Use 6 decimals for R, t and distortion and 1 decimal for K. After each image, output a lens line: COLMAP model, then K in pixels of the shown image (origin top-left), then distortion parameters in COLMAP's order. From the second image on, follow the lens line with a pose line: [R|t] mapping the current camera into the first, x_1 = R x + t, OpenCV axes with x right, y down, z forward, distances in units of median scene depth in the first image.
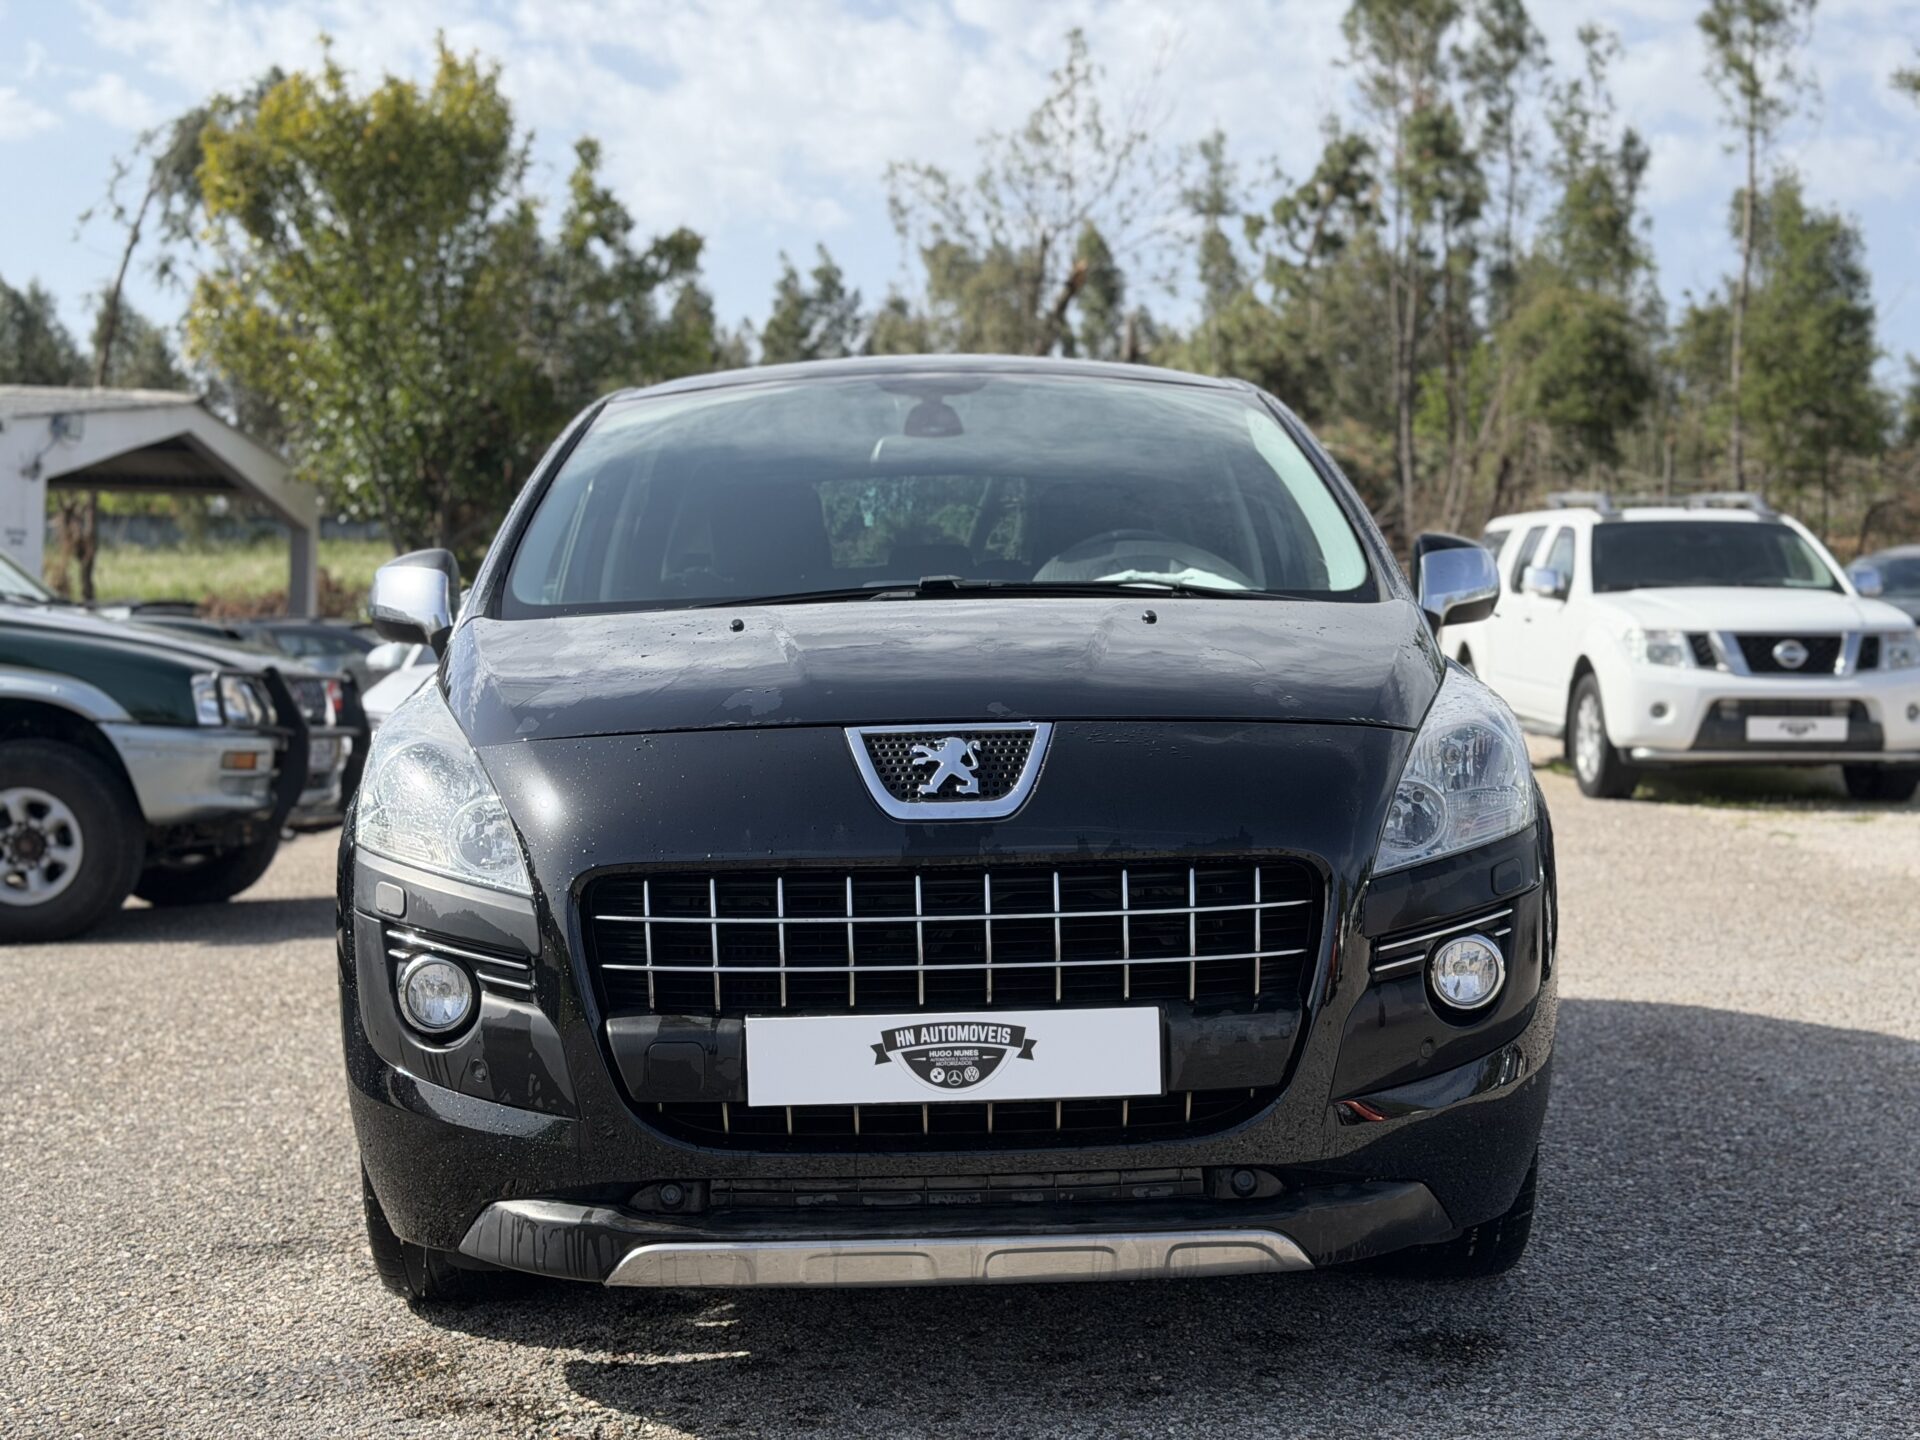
lens RADIAL K [[2733.8, 0, 960.0], [0, 2733.8, 720.0], [0, 0, 1]] dist [0.148014, -0.036827]
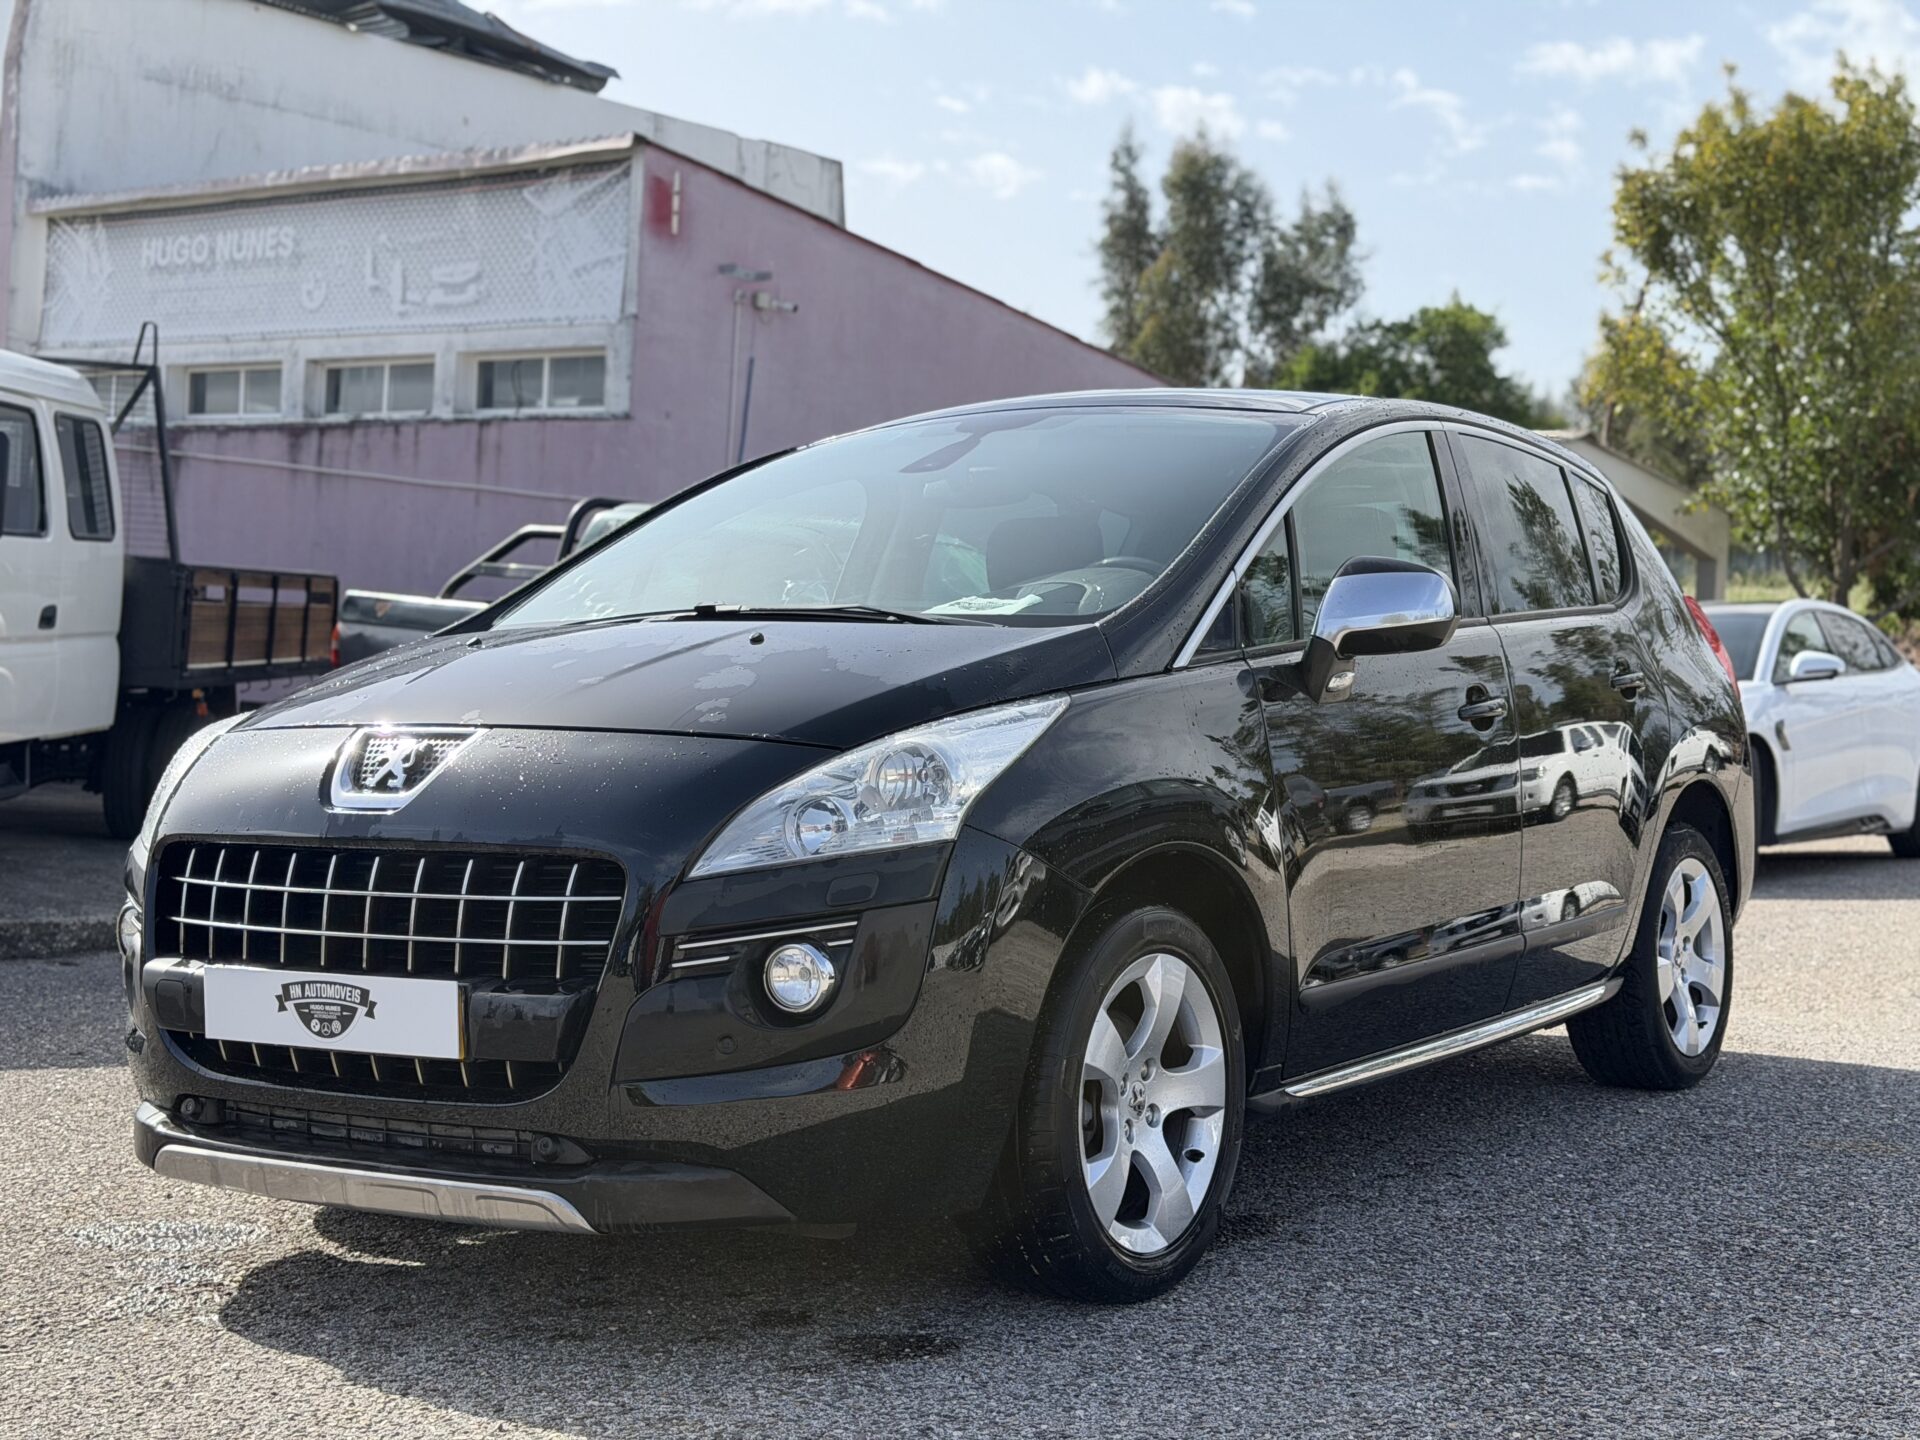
lens RADIAL K [[2733.8, 0, 960.0], [0, 2733.8, 720.0], [0, 0, 1]] dist [0.148014, -0.036827]
pose [[0.818470, 0.024076, -0.574045, 0.875766], [-0.030555, 0.999532, -0.001643, -0.007032], [0.573736, 0.018885, 0.818822, 0.187716]]
